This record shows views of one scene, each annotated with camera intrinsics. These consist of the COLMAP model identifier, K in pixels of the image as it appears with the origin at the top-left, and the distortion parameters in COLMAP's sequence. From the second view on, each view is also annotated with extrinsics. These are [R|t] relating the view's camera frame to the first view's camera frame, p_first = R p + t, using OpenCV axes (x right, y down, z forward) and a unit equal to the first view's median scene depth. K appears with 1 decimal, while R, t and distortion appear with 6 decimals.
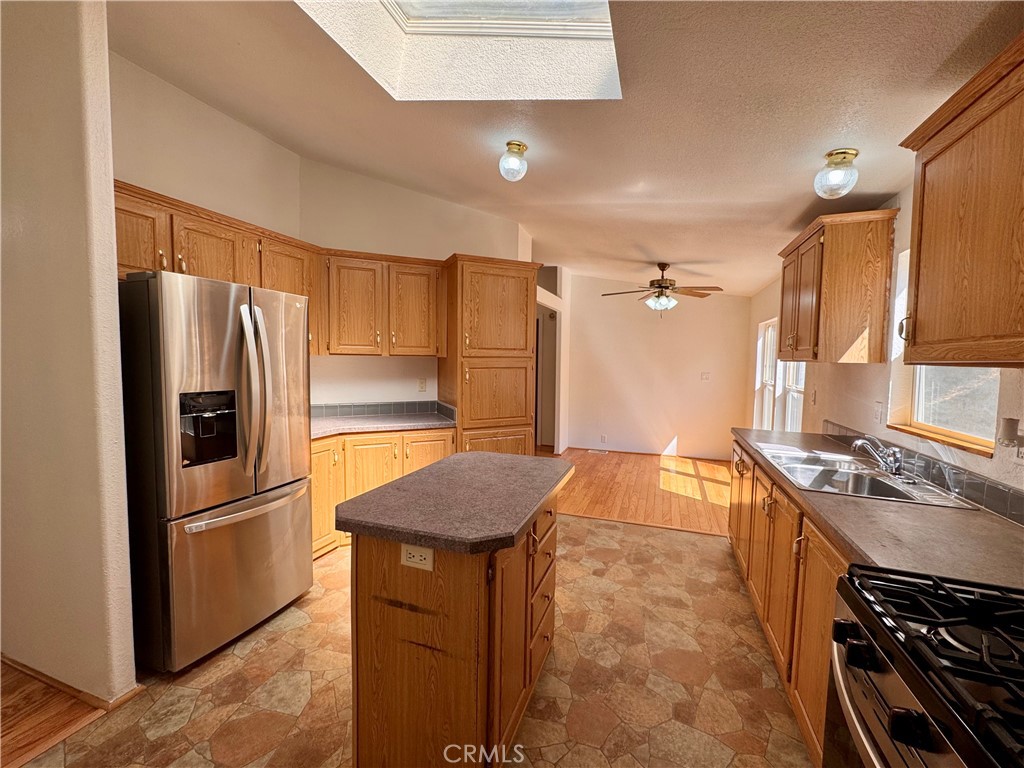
lens RADIAL K [[421.7, 0, 519.2], [0, 421.7, 384.7], [0, 0, 1]] dist [-0.003509, -0.000434]
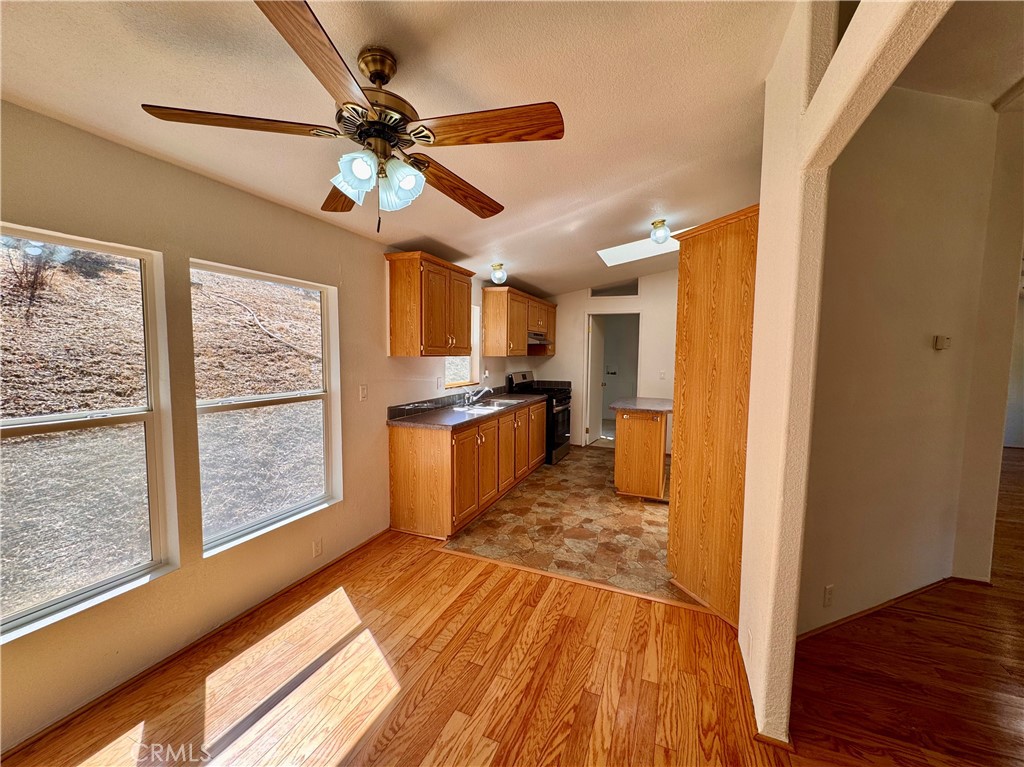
lens RADIAL K [[421.7, 0, 512.5], [0, 421.7, 382.5], [0, 0, 1]] dist [-0.003509, -0.000434]
pose [[-0.998037, -0.027793, 0.056130, 0.657587], [-0.019805, 0.990212, 0.138161, -0.284474], [-0.059421, 0.136779, -0.988818, 4.090977]]
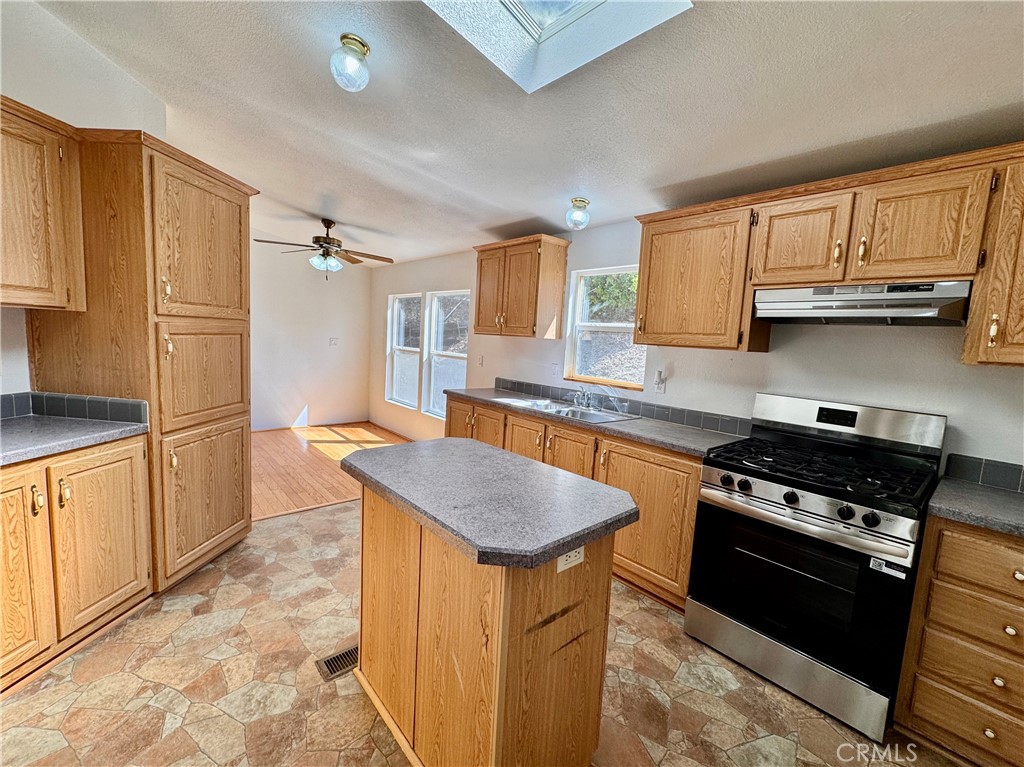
lens RADIAL K [[421.7, 0, 517.1], [0, 421.7, 384.6], [0, 0, 1]] dist [-0.003509, -0.000434]
pose [[0.481354, -0.084307, 0.872462, -0.314123], [0.003799, 0.995555, 0.094105, -0.016133], [-0.876518, -0.041983, 0.479535, 0.196086]]
